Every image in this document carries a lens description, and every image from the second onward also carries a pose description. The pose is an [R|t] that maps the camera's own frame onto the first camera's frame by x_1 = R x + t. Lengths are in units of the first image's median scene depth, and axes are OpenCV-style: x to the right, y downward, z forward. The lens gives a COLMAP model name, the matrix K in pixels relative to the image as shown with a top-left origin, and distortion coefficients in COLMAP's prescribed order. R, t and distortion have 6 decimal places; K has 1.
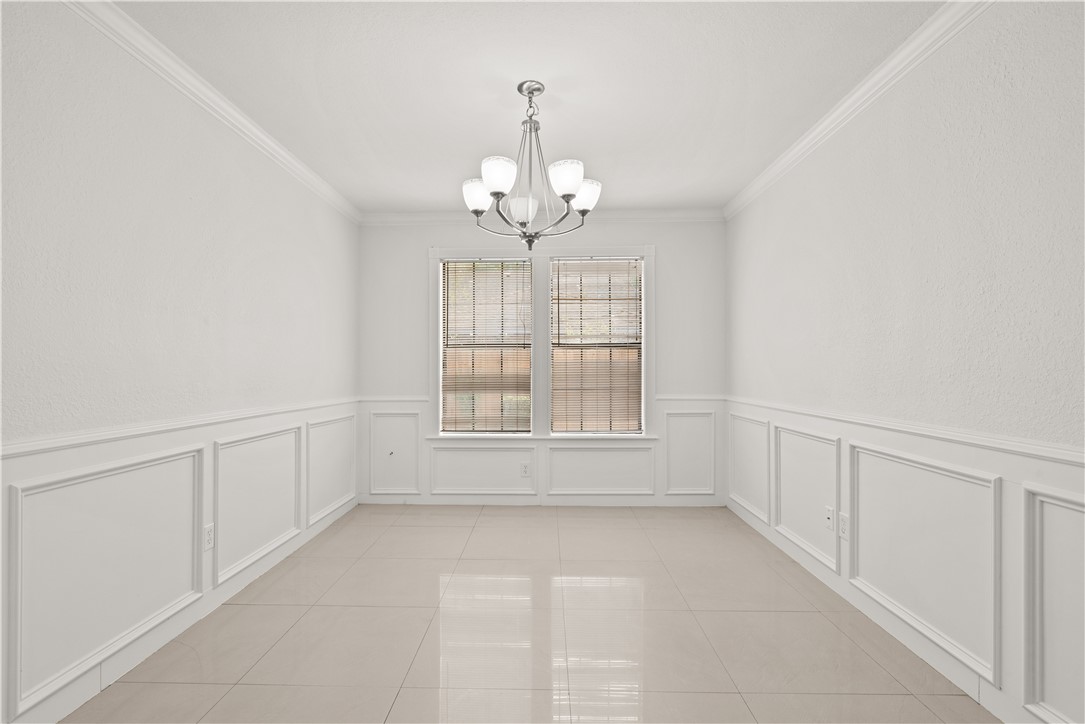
lens RADIAL K [[513.1, 0, 542.5], [0, 513.1, 362.0], [0, 0, 1]] dist [0.000740, -0.000153]
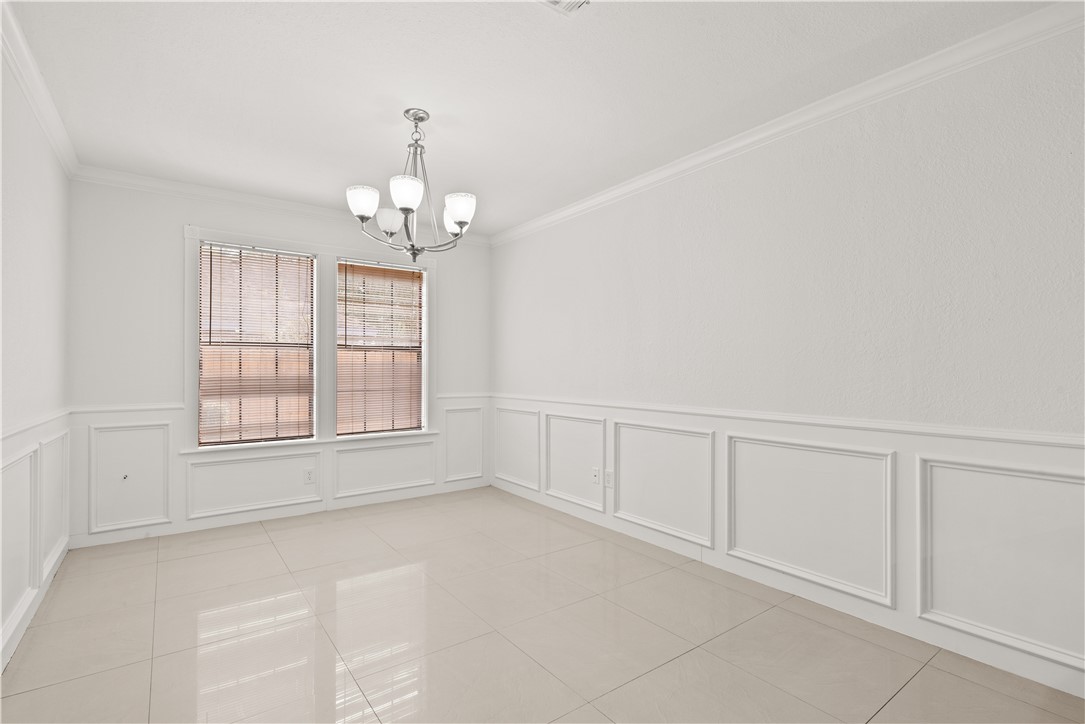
lens RADIAL K [[513.1, 0, 542.5], [0, 513.1, 362.0], [0, 0, 1]] dist [0.000740, -0.000153]
pose [[0.787020, 0.011680, 0.616817, -0.281182], [-0.009724, 0.999931, -0.006527, -0.000065], [-0.616851, -0.000861, 0.787080, -0.017954]]
